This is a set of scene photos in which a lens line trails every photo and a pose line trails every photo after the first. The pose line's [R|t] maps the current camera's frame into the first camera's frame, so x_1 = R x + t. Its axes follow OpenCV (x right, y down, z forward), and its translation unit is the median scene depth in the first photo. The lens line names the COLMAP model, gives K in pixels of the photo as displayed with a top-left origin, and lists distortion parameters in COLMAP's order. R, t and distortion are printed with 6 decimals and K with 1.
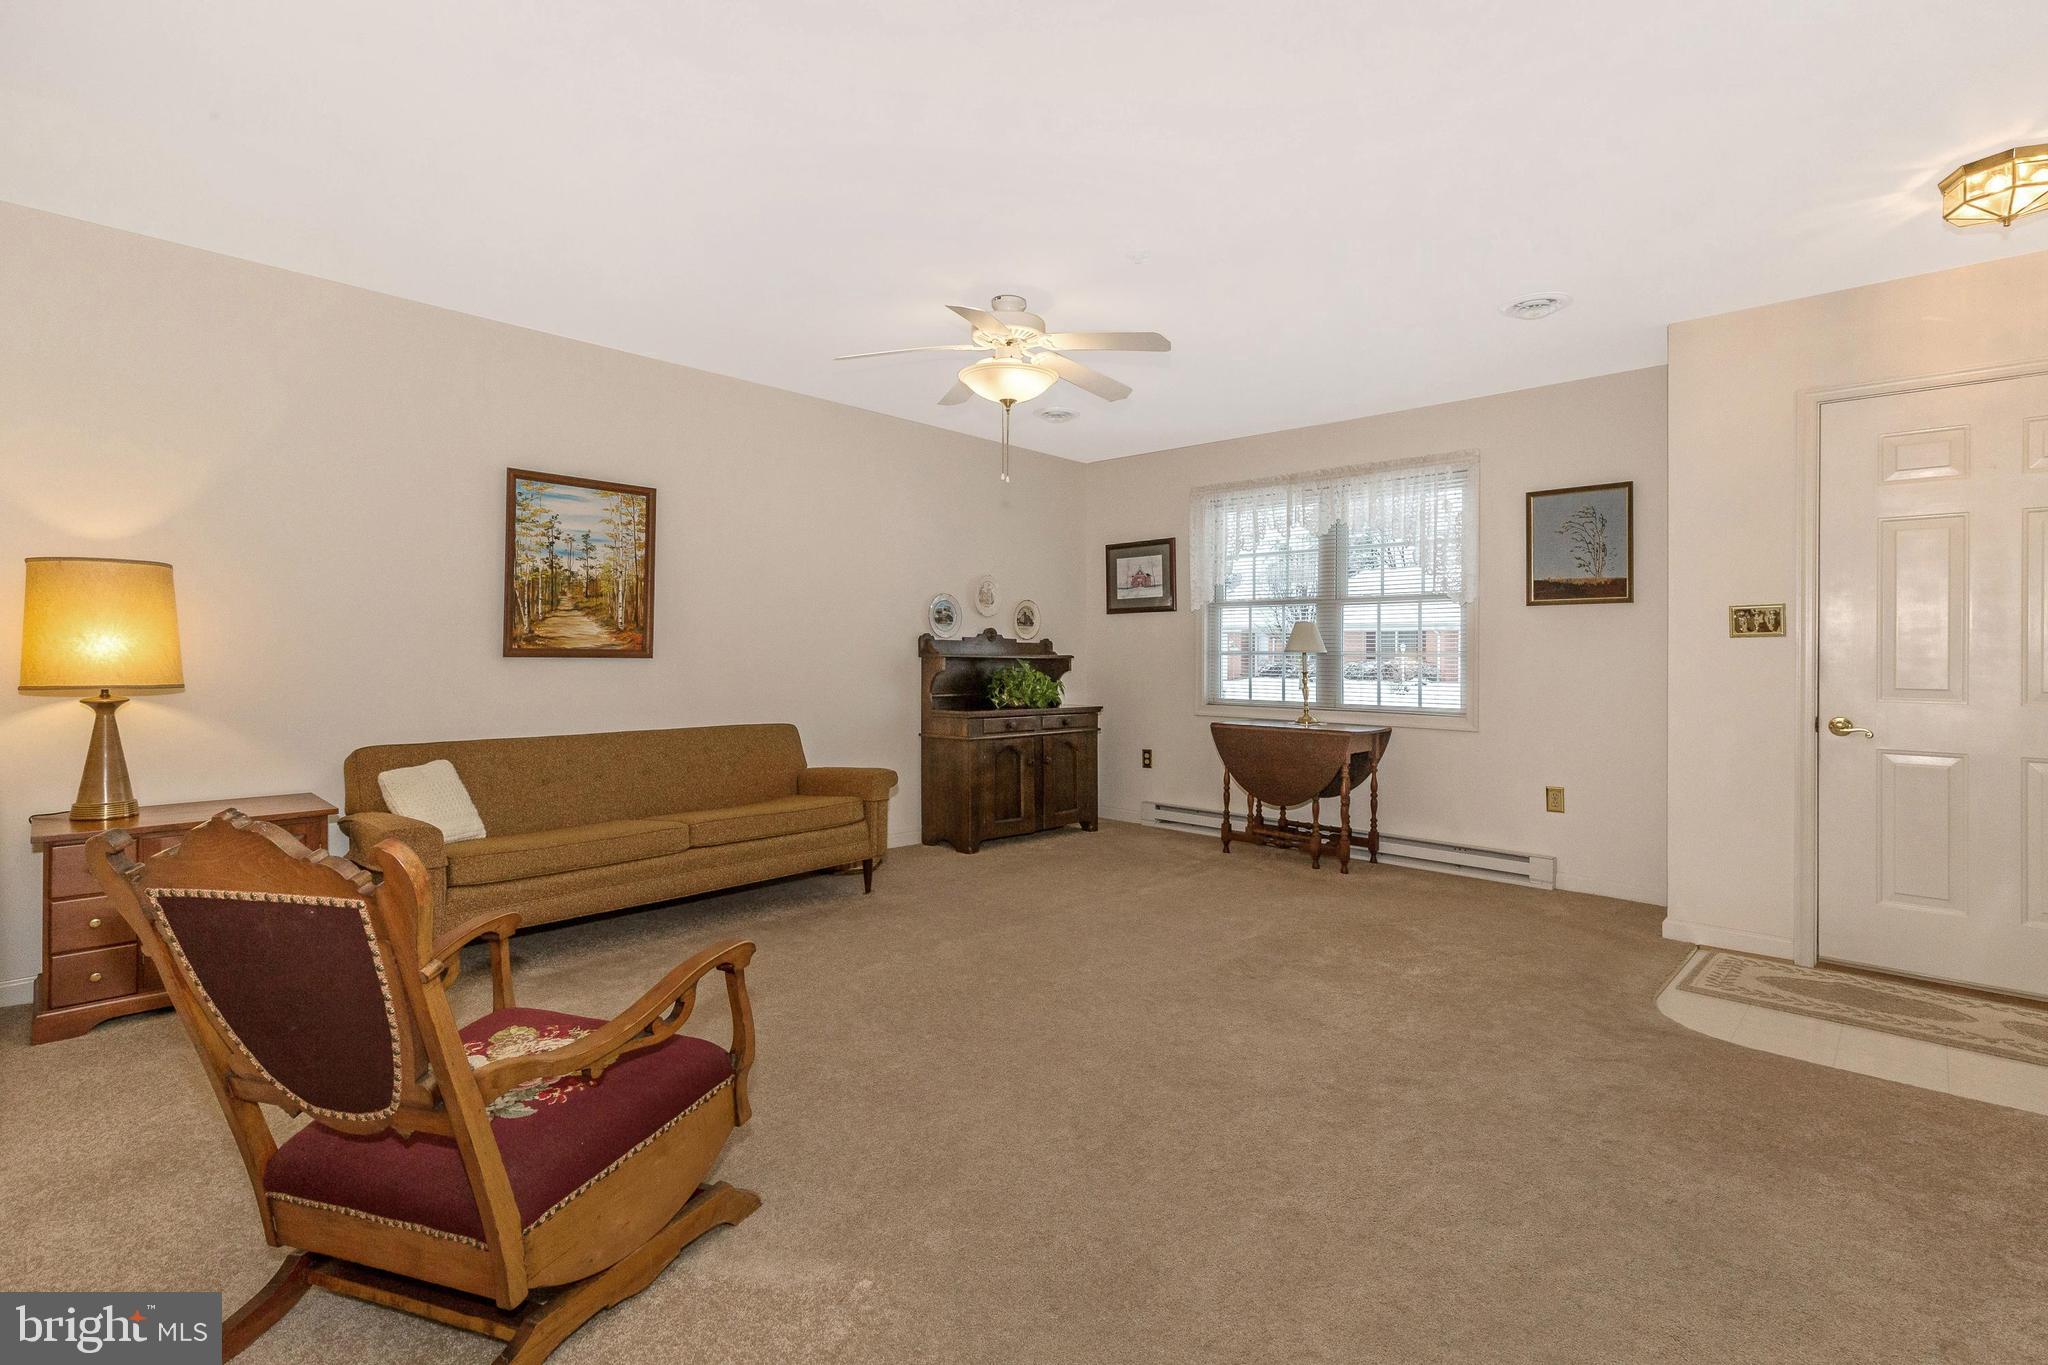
lens RADIAL K [[964.4, 0, 1027.7], [0, 964.4, 654.3], [0, 0, 1]] dist [0.000521, -0.000060]
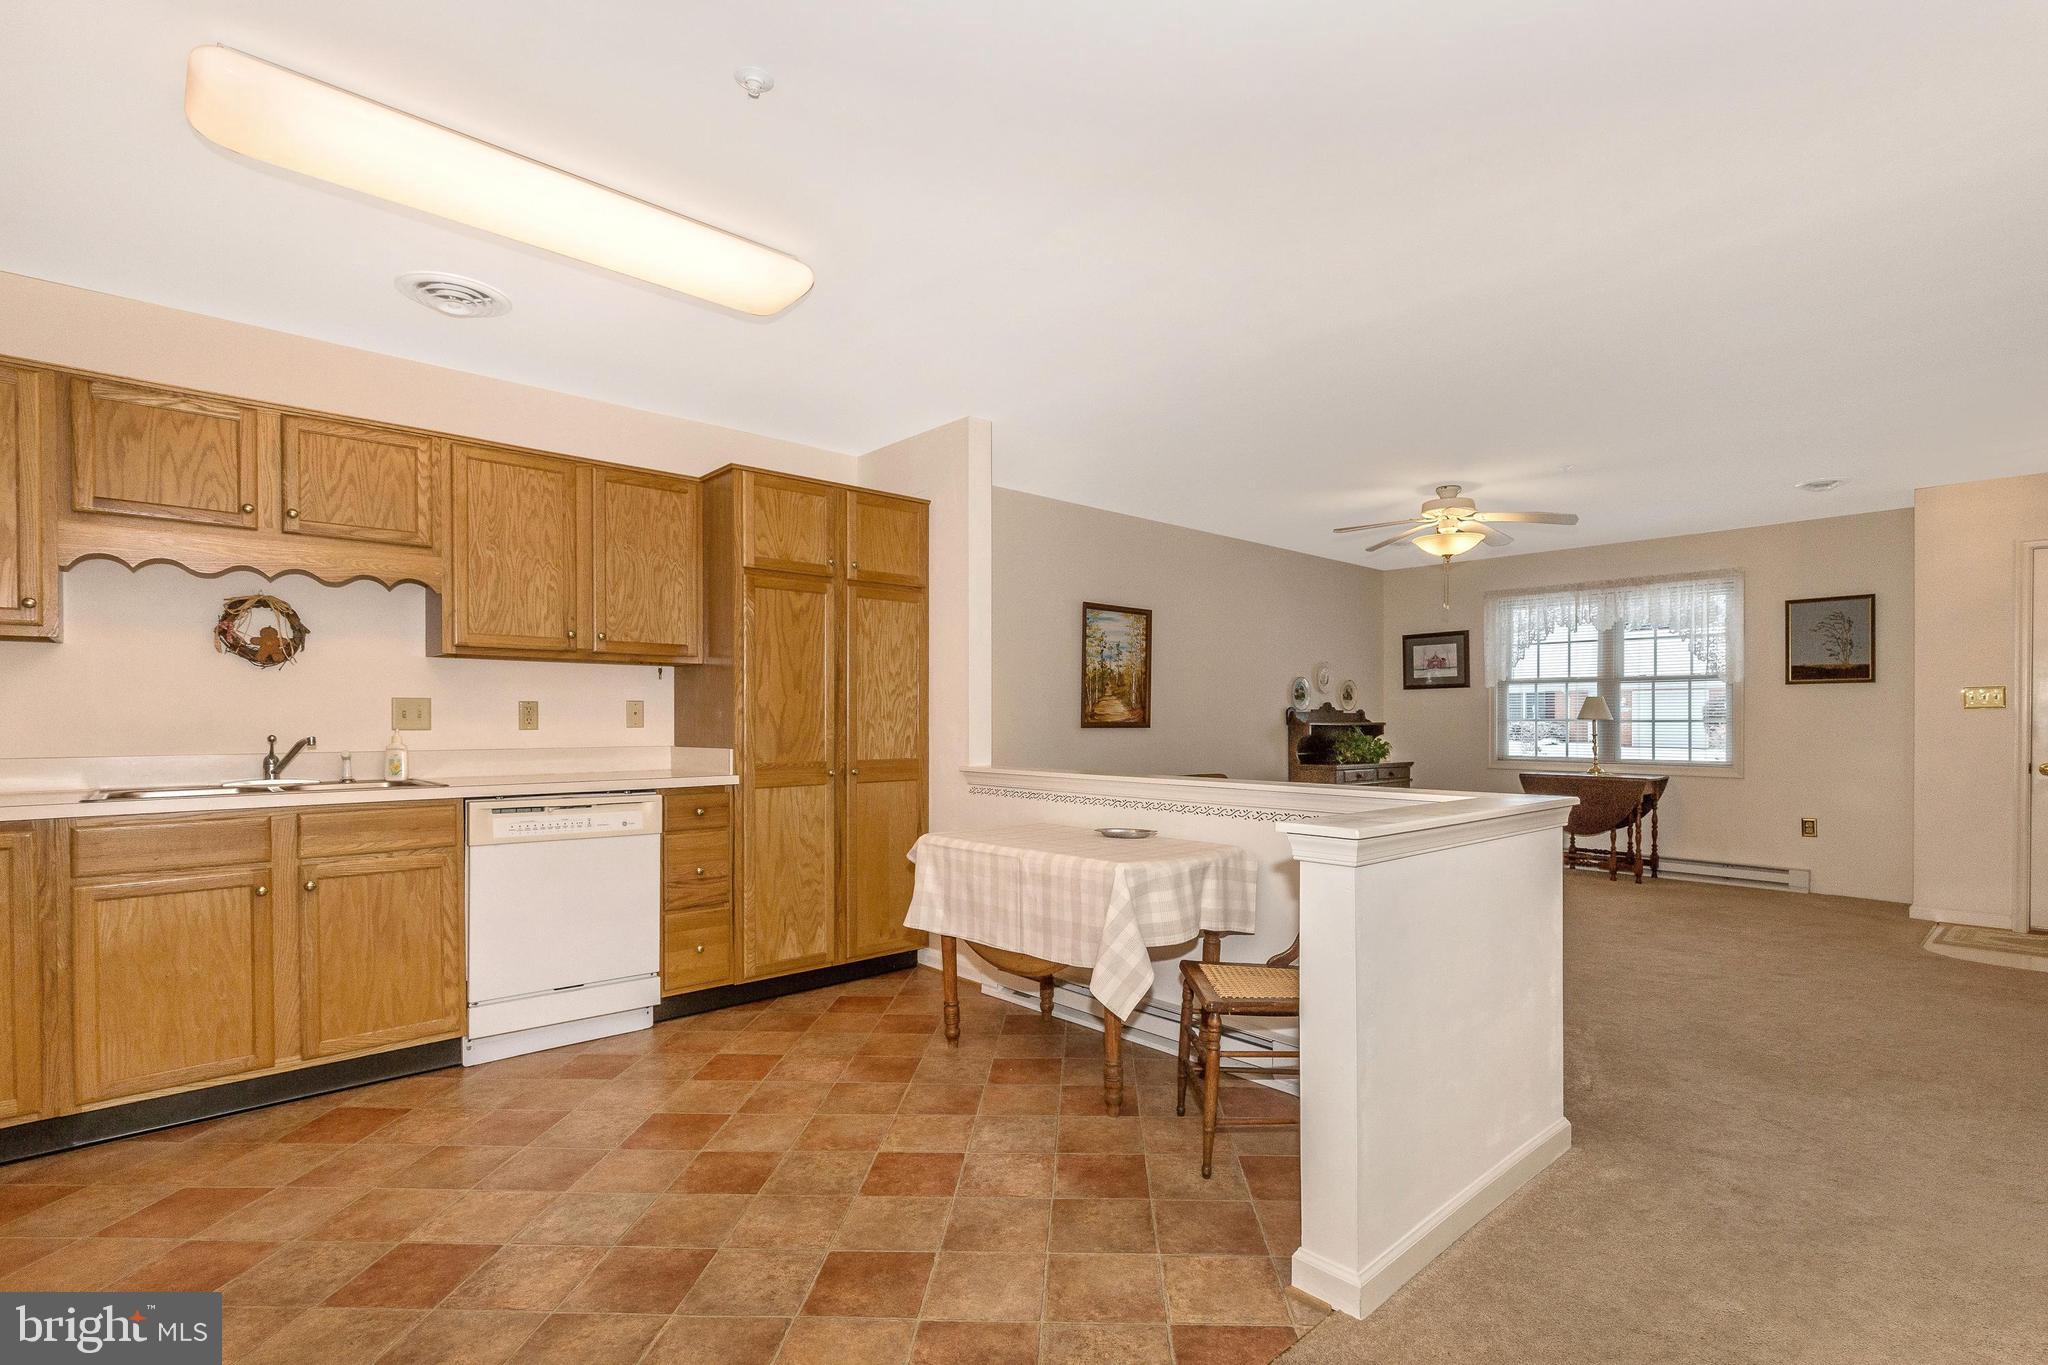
lens RADIAL K [[967.0, 0, 1032.5], [0, 967.0, 727.0], [0, 0, 1]] dist [-0.000633, 0.000267]
pose [[0.996687, -0.006723, -0.081060, -0.432073], [0.007481, 0.999931, 0.009052, -0.011184], [0.080993, -0.009629, 0.996668, -0.442039]]
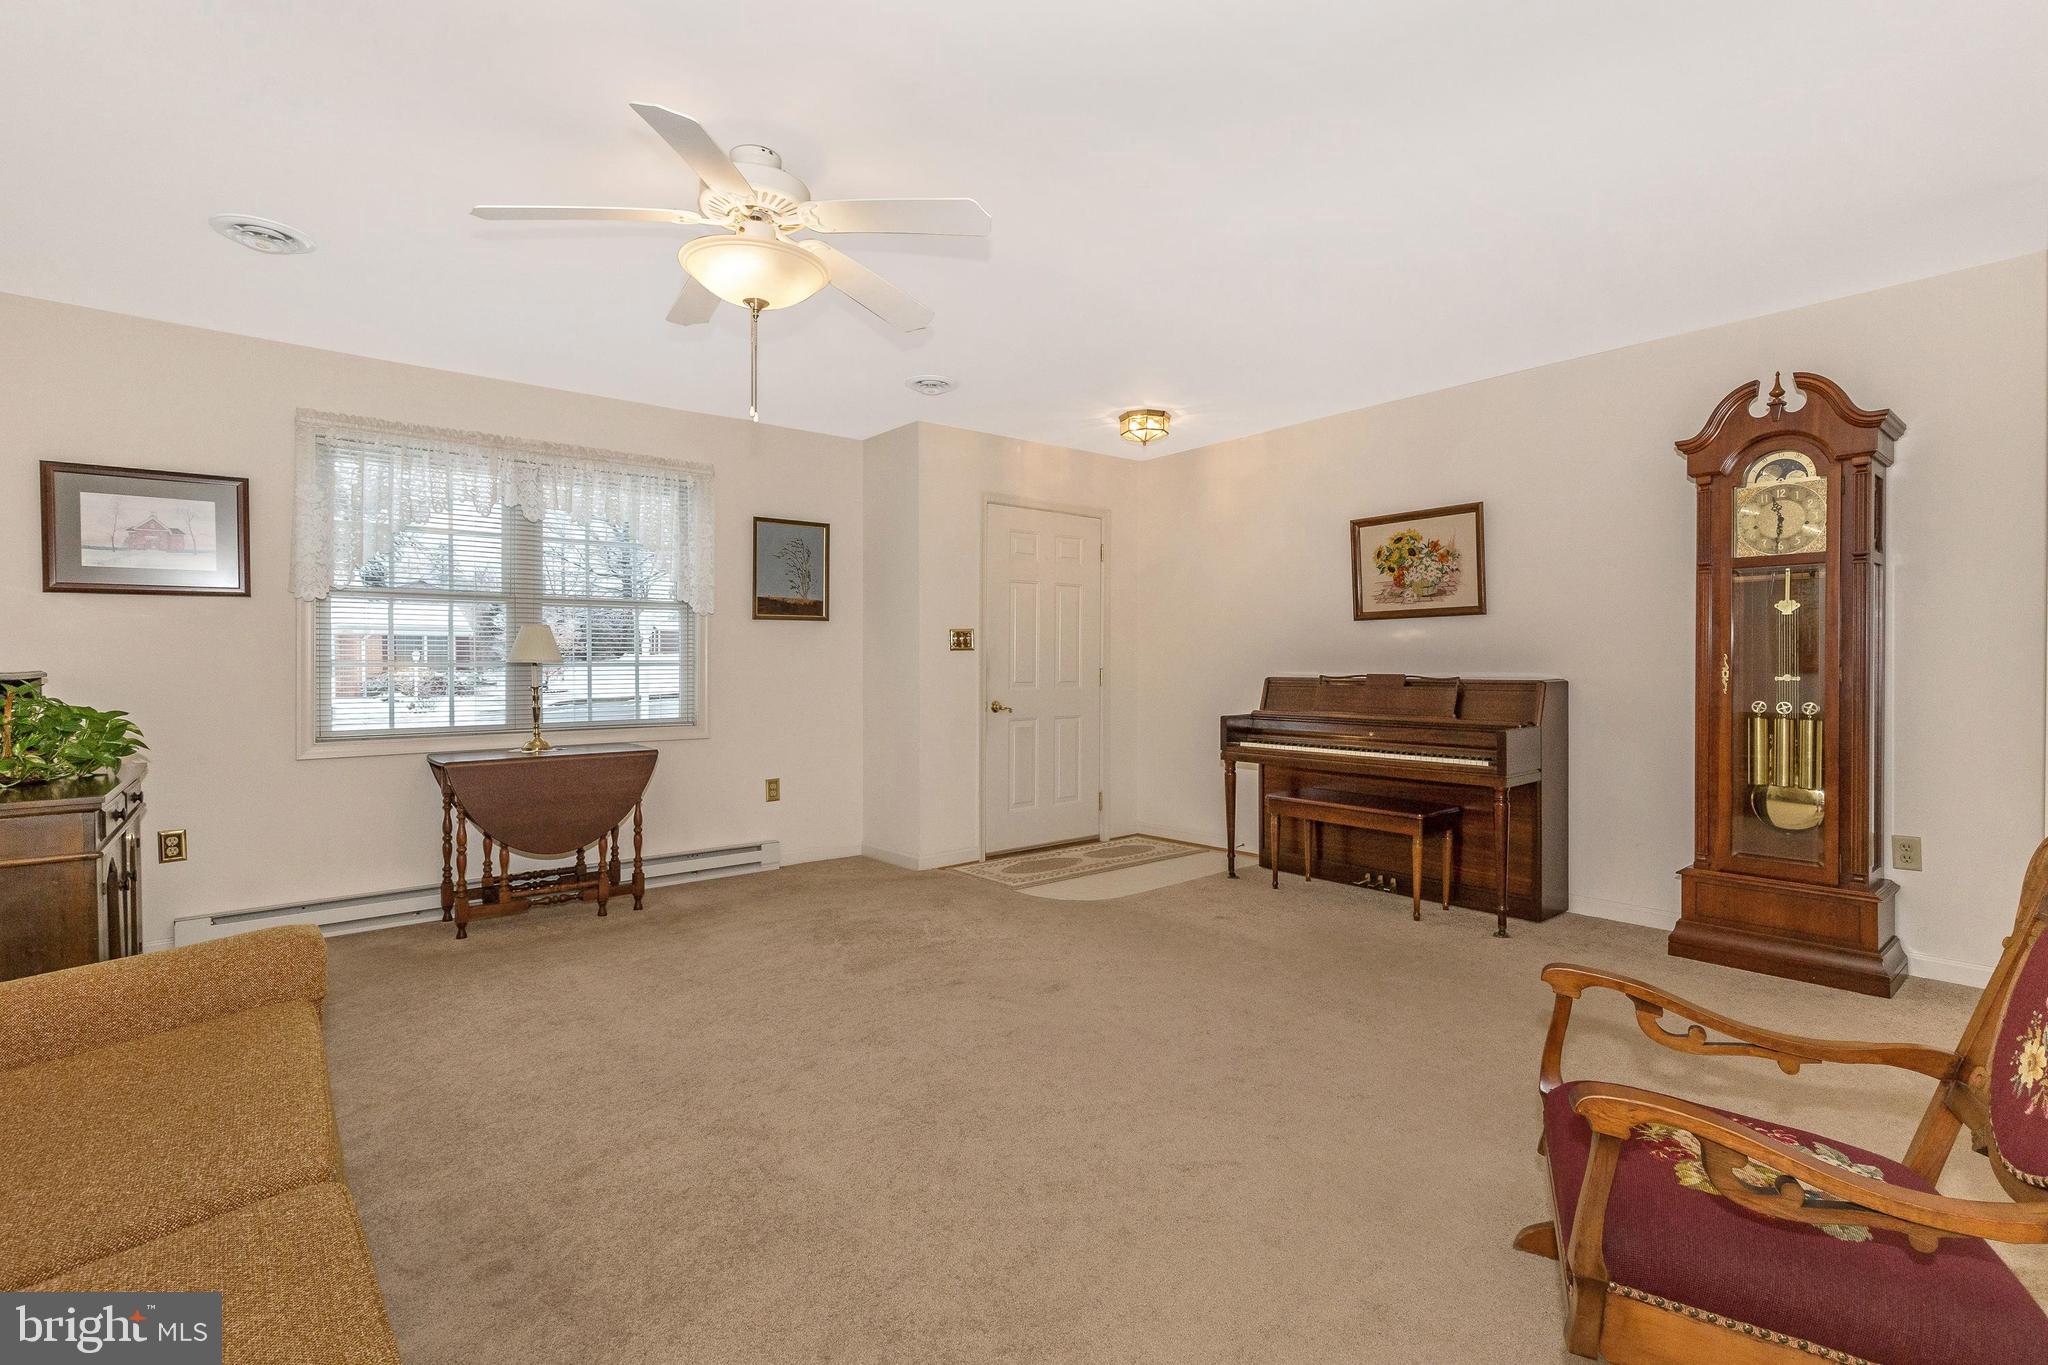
lens RADIAL K [[938.6, 0, 1021.1], [0, 938.6, 662.6], [0, 0, 1]] dist [0.004478, 0.000049]
pose [[0.114102, -0.006430, 0.993448, -0.529066], [0.003131, 0.999976, 0.006113, -0.006243], [-0.993464, 0.002413, 0.114119, 0.585791]]
